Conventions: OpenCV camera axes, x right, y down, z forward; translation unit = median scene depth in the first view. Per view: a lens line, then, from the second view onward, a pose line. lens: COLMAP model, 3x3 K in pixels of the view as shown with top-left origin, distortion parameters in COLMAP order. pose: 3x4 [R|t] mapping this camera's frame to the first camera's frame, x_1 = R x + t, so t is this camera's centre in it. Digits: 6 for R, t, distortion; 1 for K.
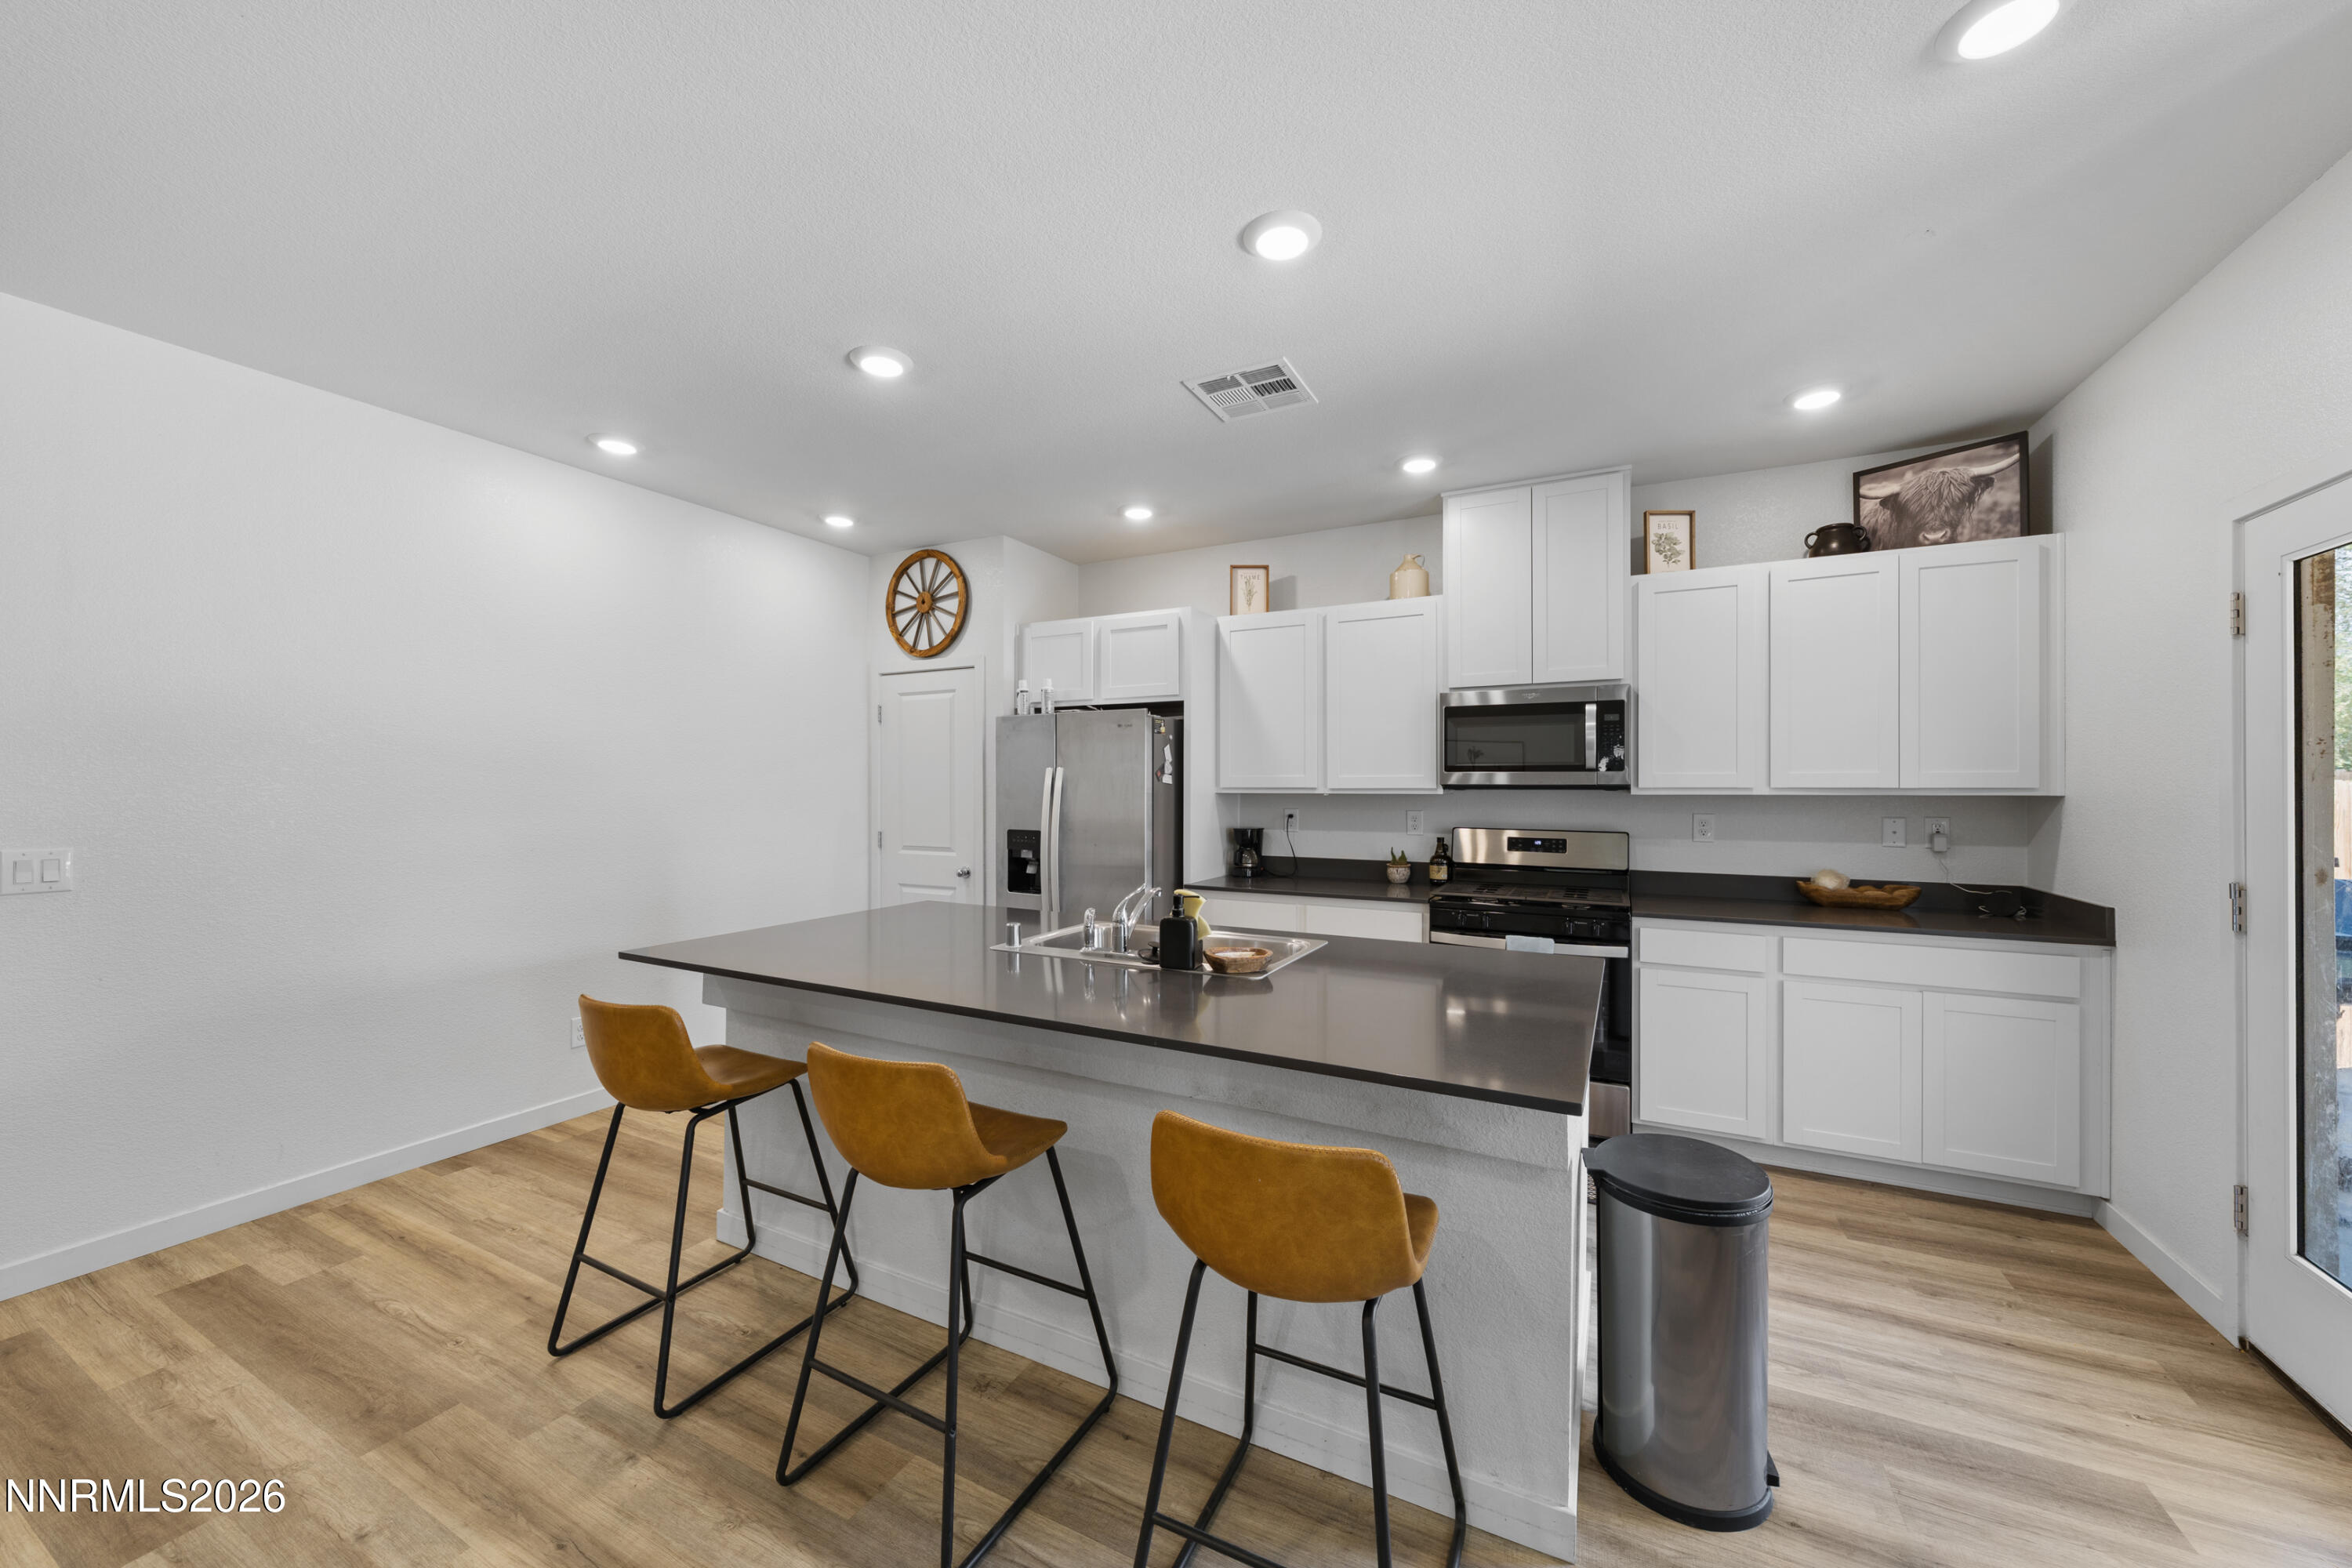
lens RADIAL K [[858.8, 0, 1181.2], [0, 858.8, 781.7], [0, 0, 1]] dist [-0.000812, 0.000038]
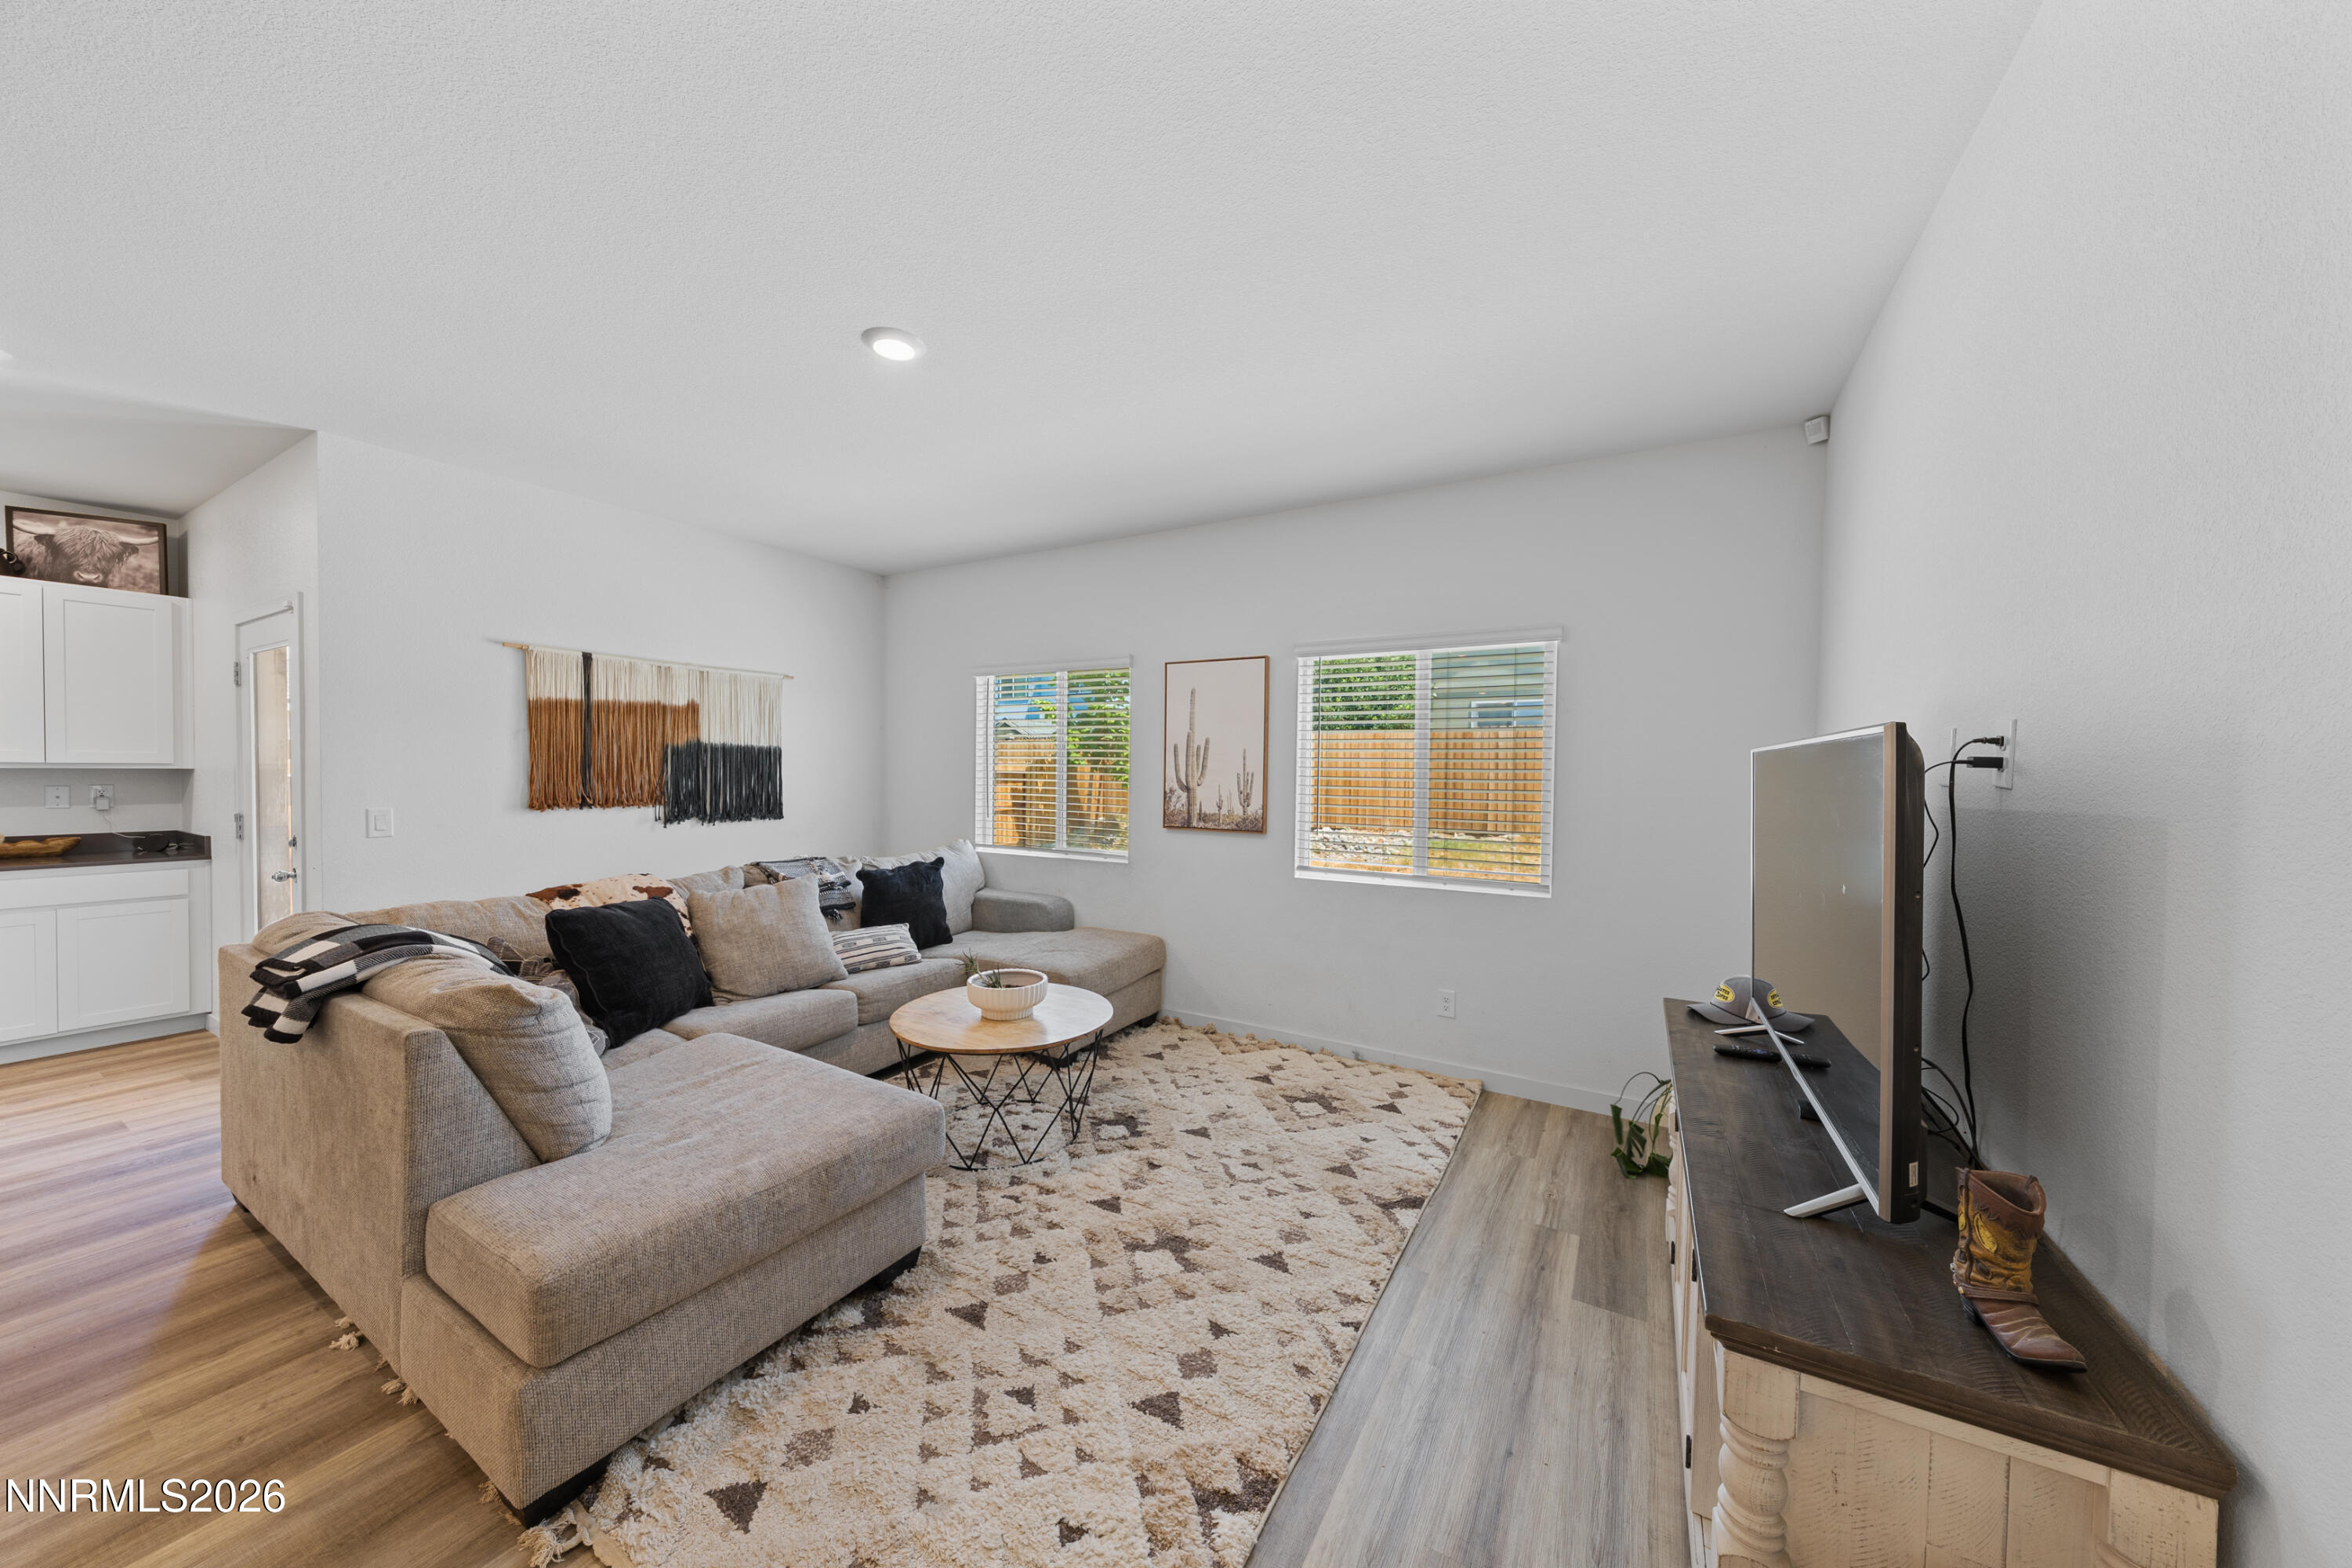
lens RADIAL K [[799.5, 0, 1179.5], [0, 799.5, 785.4], [0, 0, 1]] dist [-0.001804, 0.001052]
pose [[0.056732, -0.019234, 0.998204, -0.283298], [-0.014496, 0.999693, 0.020086, -0.007784], [-0.998284, -0.015610, 0.056436, -0.778199]]
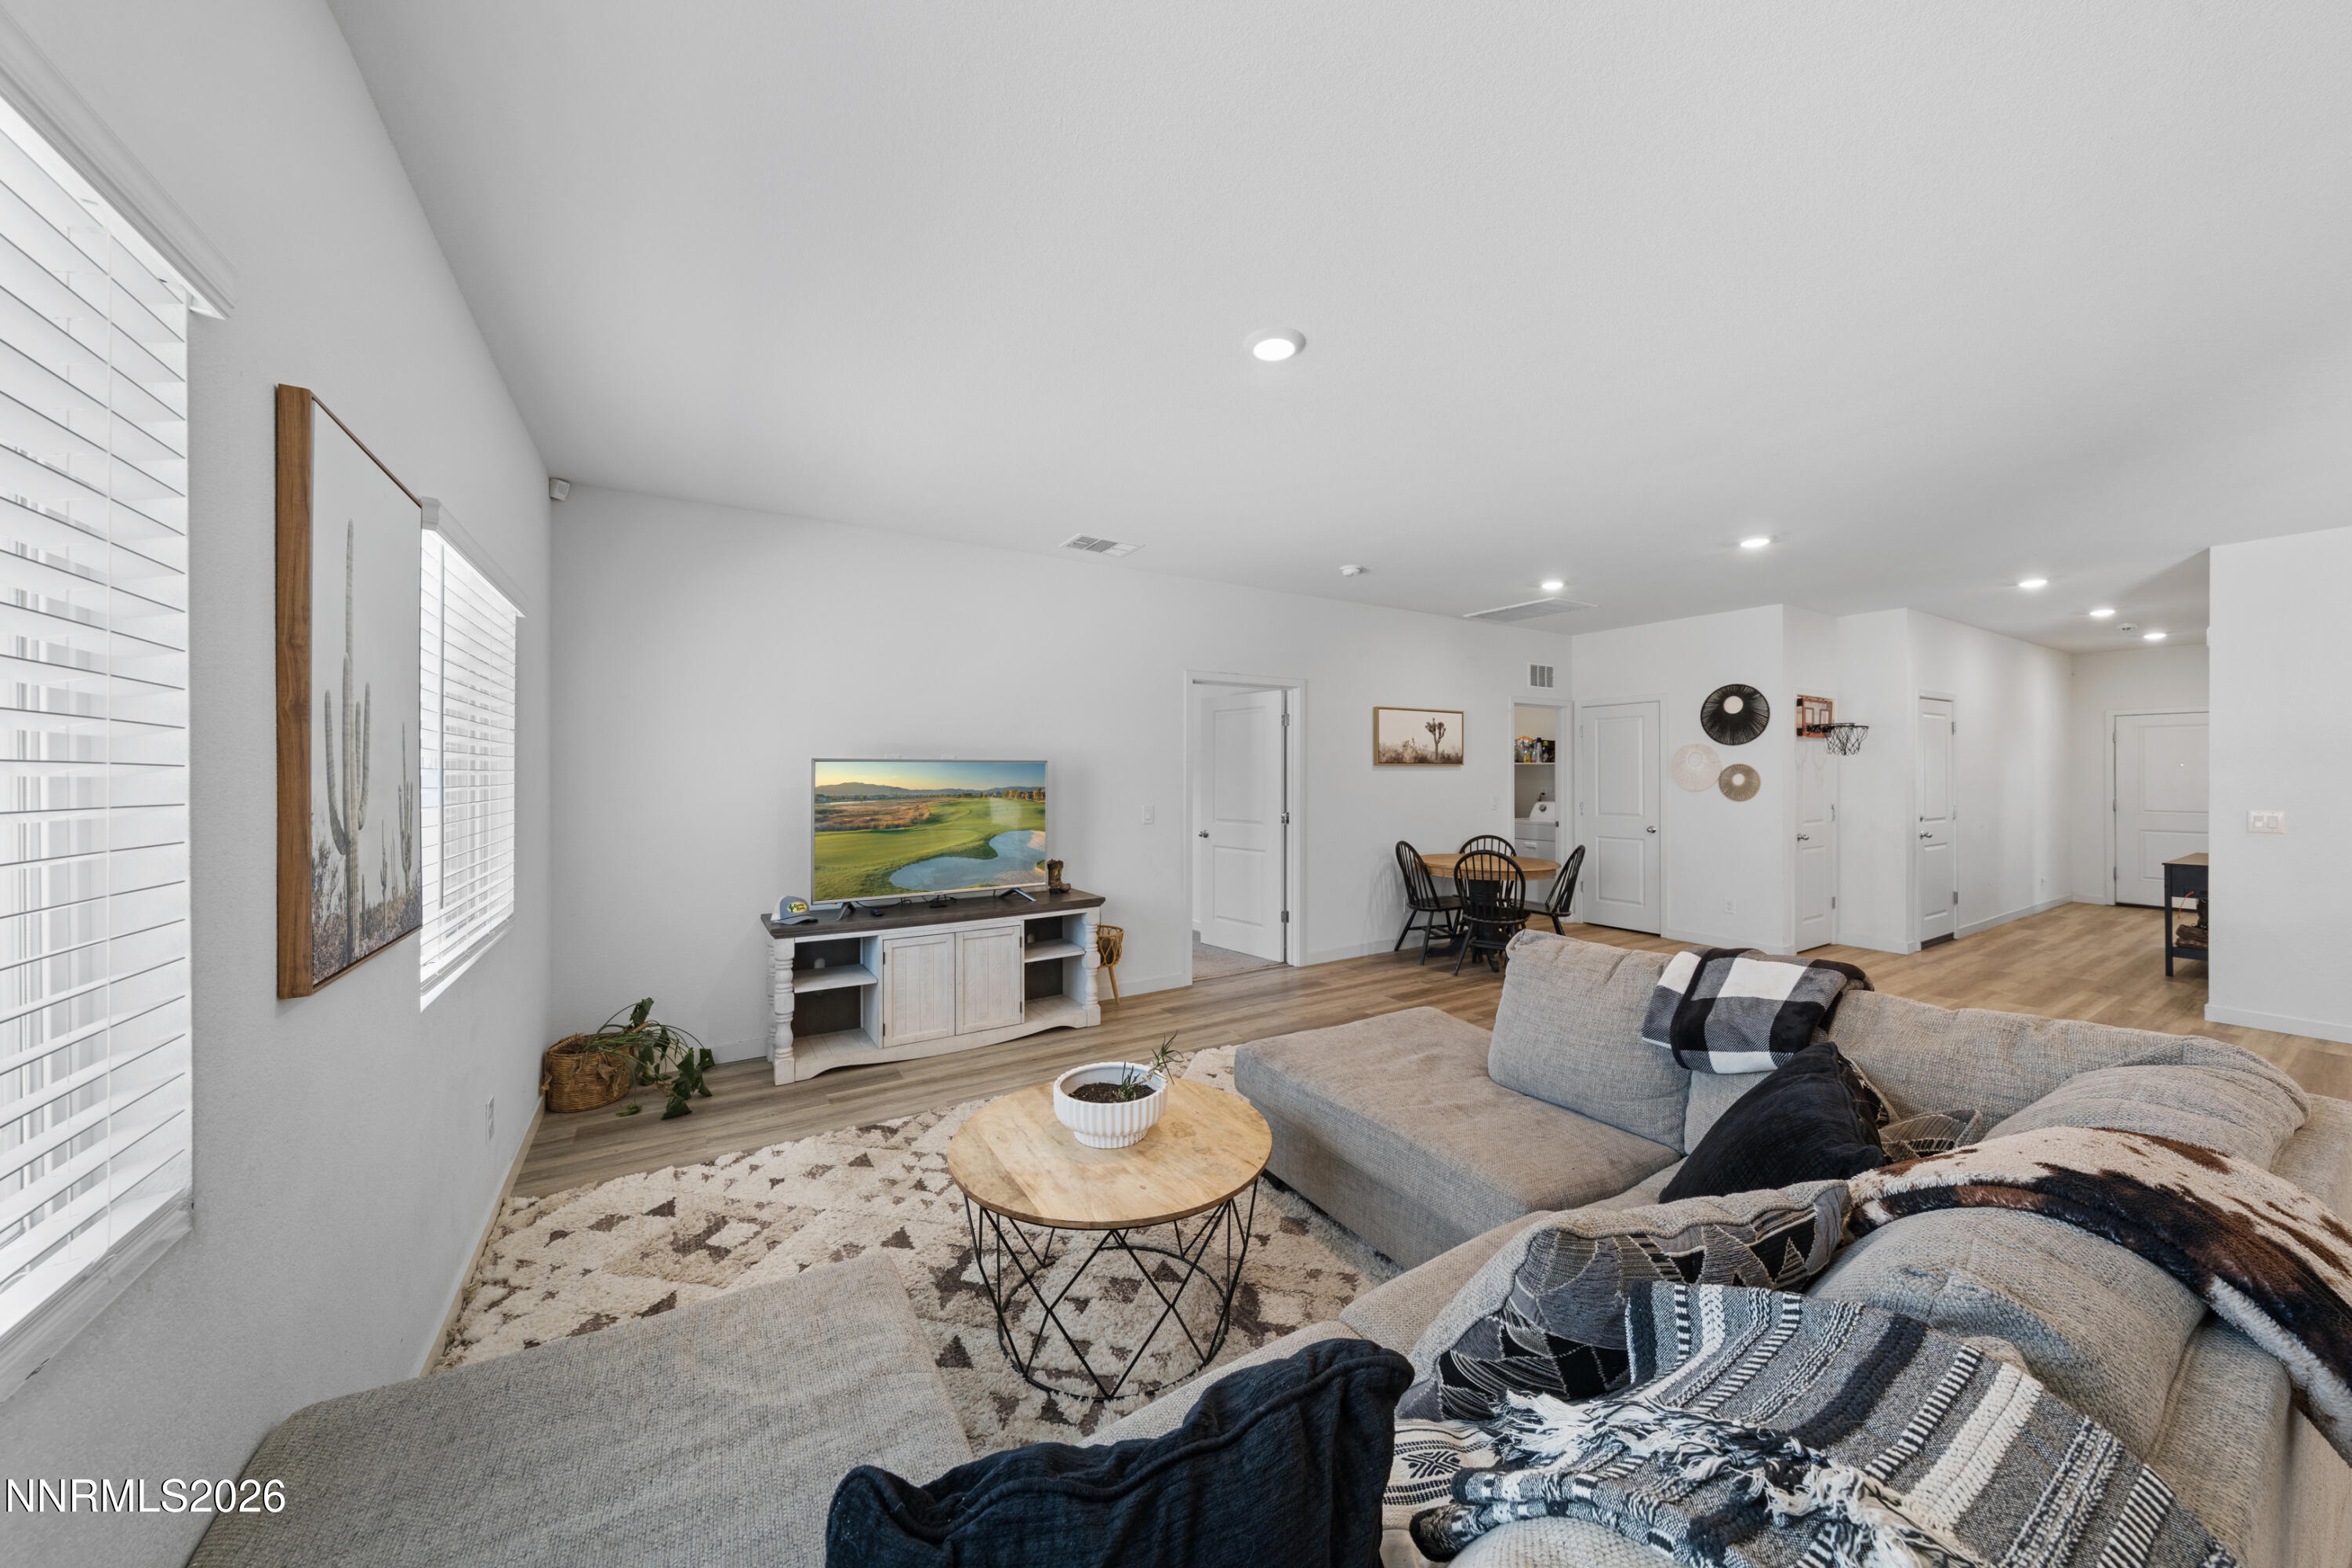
lens RADIAL K [[799.5, 0, 1182.9], [0, 799.5, 765.3], [0, 0, 1]] dist [-0.001804, 0.001052]
pose [[-0.516216, -0.008095, -0.856420, 1.142774], [0.001597, 0.999944, -0.010414, -0.009791], [0.856457, -0.006744, -0.516174, -0.149158]]
